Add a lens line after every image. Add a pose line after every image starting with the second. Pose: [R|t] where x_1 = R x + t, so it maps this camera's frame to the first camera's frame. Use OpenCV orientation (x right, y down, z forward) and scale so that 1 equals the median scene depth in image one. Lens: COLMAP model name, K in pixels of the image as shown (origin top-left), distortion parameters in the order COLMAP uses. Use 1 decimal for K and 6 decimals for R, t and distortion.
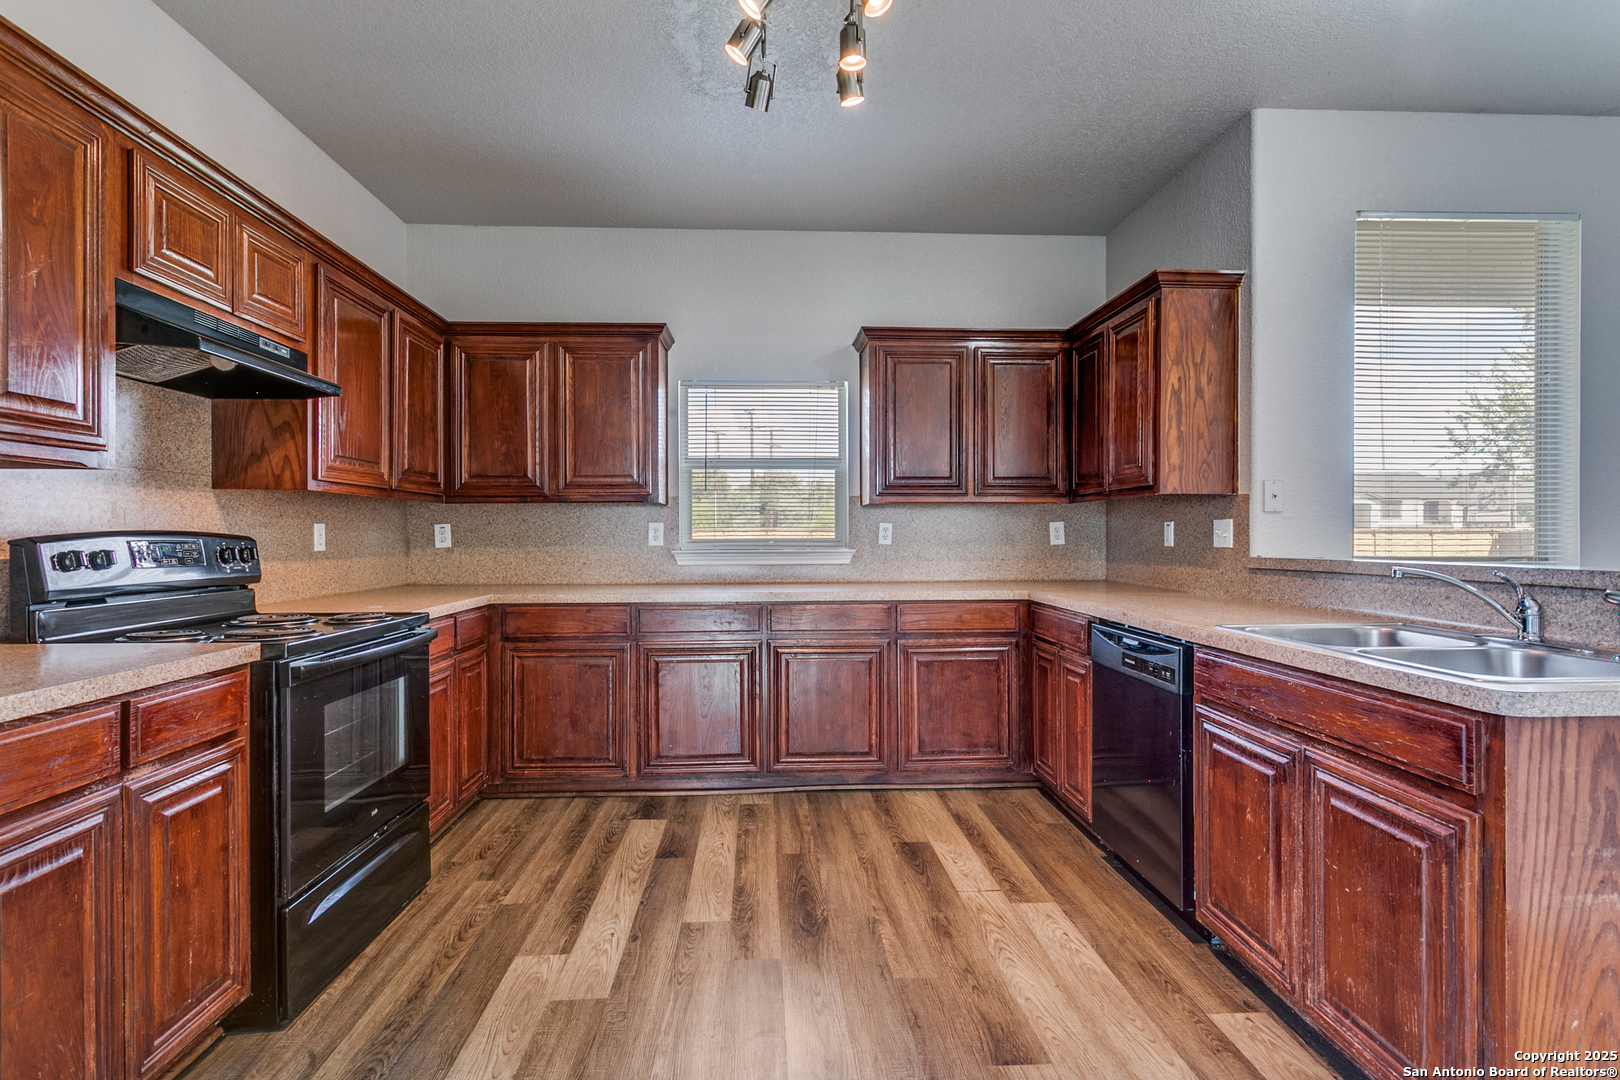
lens RADIAL K [[767.5, 0, 811.6], [0, 767.5, 539.7], [0, 0, 1]] dist [0.007139, 0.000622]
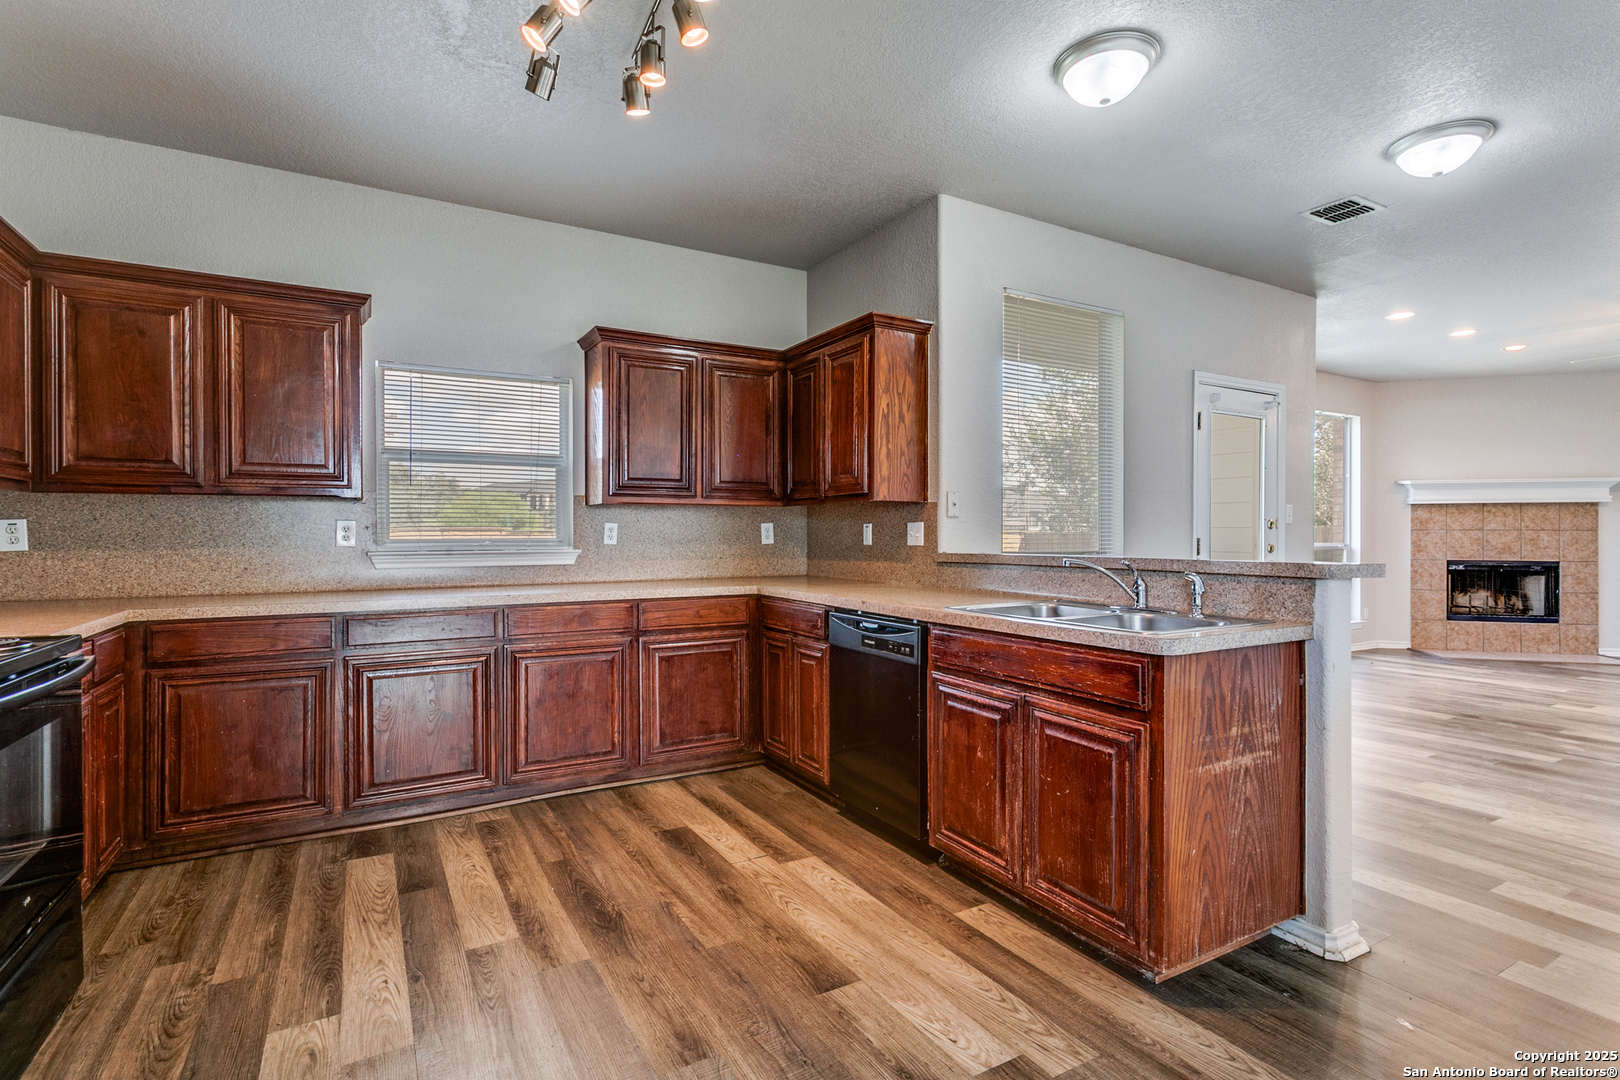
lens RADIAL K [[760.1, 0, 810.0], [0, 760.1, 540.0], [0, 0, 1]] dist [0.003149, 0.001676]
pose [[0.896534, -0.001904, 0.442971, -0.152238], [0.001479, 0.999998, 0.001304, -0.000289], [-0.442972, -0.000513, 0.896535, -0.009240]]
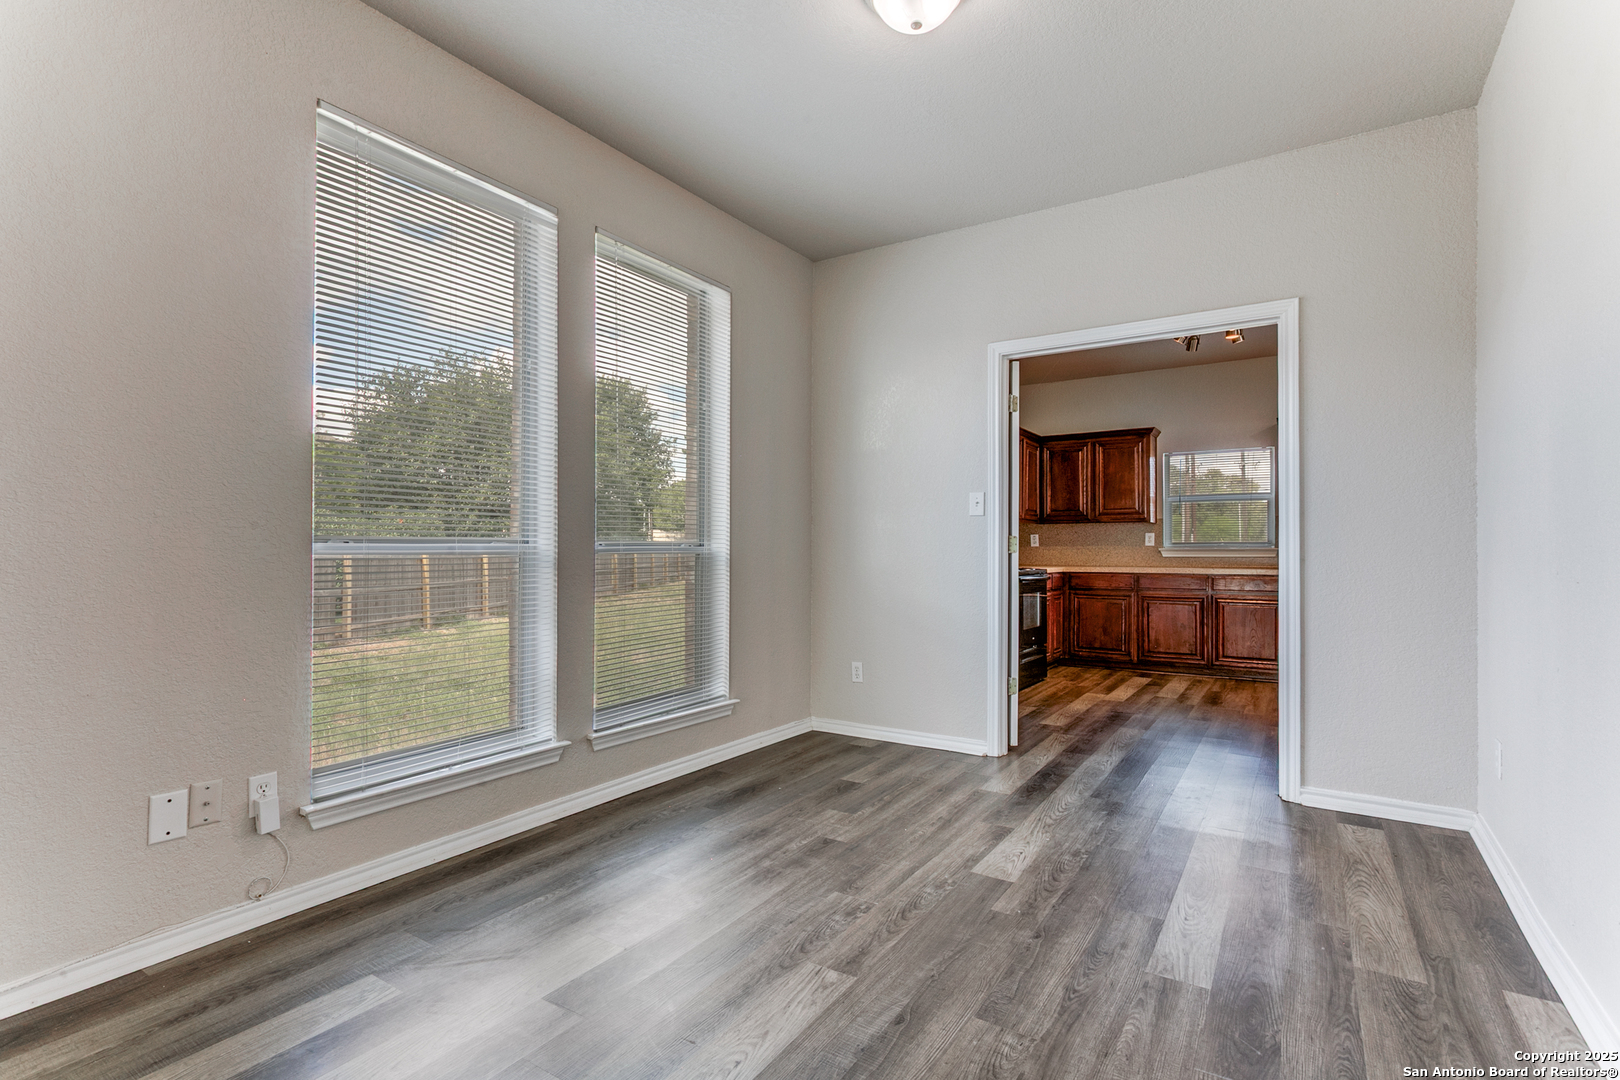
lens RADIAL K [[767.5, 0, 818.1], [0, 767.5, 550.7], [0, 0, 1]] dist [0.000766, 0.000146]
pose [[0.808332, 0.000812, -0.588727, 0.304551], [-0.003796, 0.999985, -0.003833, 0.040055], [0.588715, 0.005333, 0.808323, -1.213698]]
